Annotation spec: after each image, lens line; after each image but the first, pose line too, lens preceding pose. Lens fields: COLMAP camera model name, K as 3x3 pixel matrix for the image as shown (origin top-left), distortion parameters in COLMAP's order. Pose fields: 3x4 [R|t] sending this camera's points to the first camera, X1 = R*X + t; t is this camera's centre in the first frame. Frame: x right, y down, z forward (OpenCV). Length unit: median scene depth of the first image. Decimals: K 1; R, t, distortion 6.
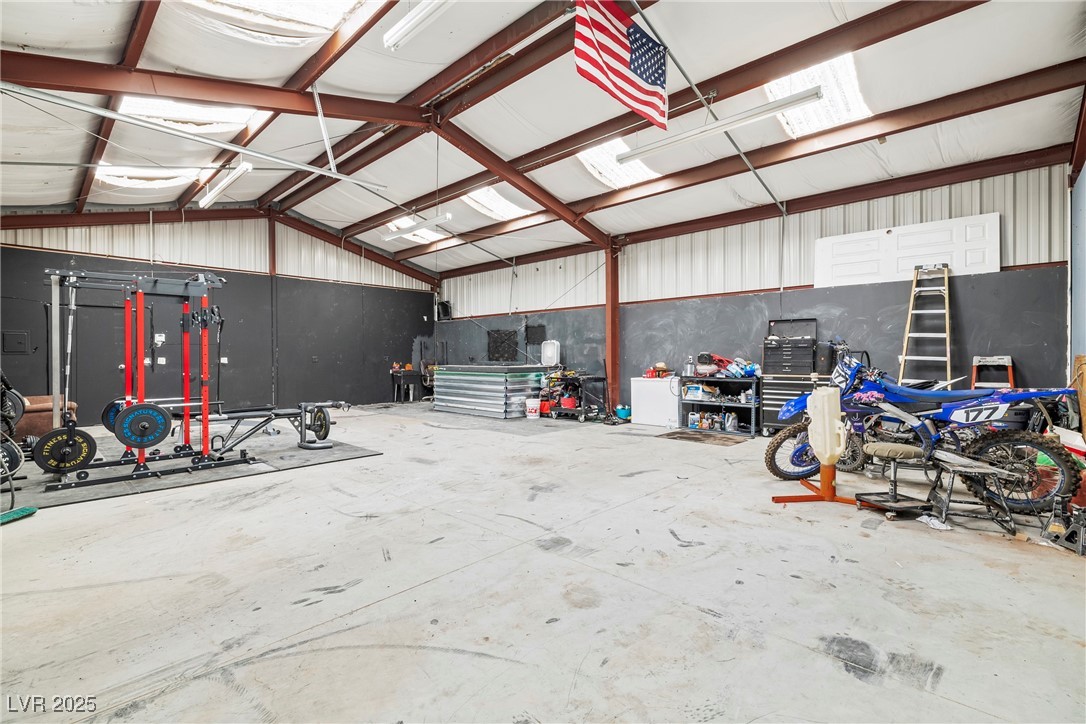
lens RADIAL K [[494.6, 0, 544.4], [0, 494.6, 359.6], [0, 0, 1]] dist [-0.002079, -0.000166]
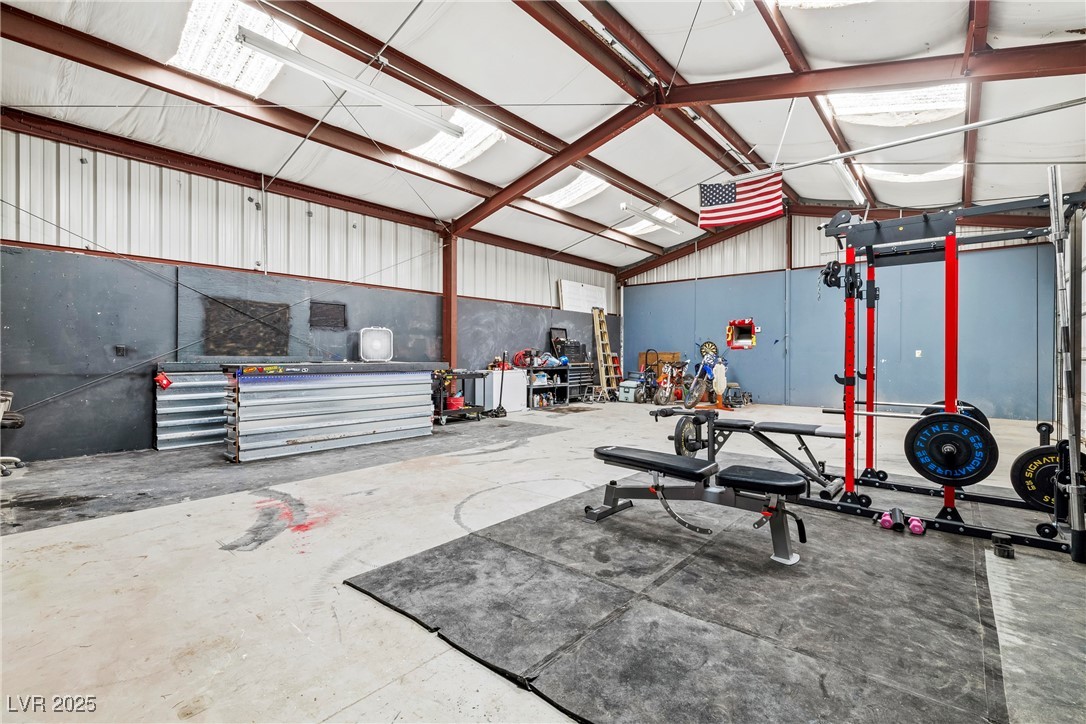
lens RADIAL K [[494.6, 0, 544.2], [0, 494.6, 357.0], [0, 0, 1]] dist [-0.002079, -0.000166]
pose [[-0.058846, -0.006654, 0.998245, -0.879740], [-0.000752, 0.999978, 0.006622, -0.000259], [-0.998267, -0.000361, -0.058850, 0.955445]]
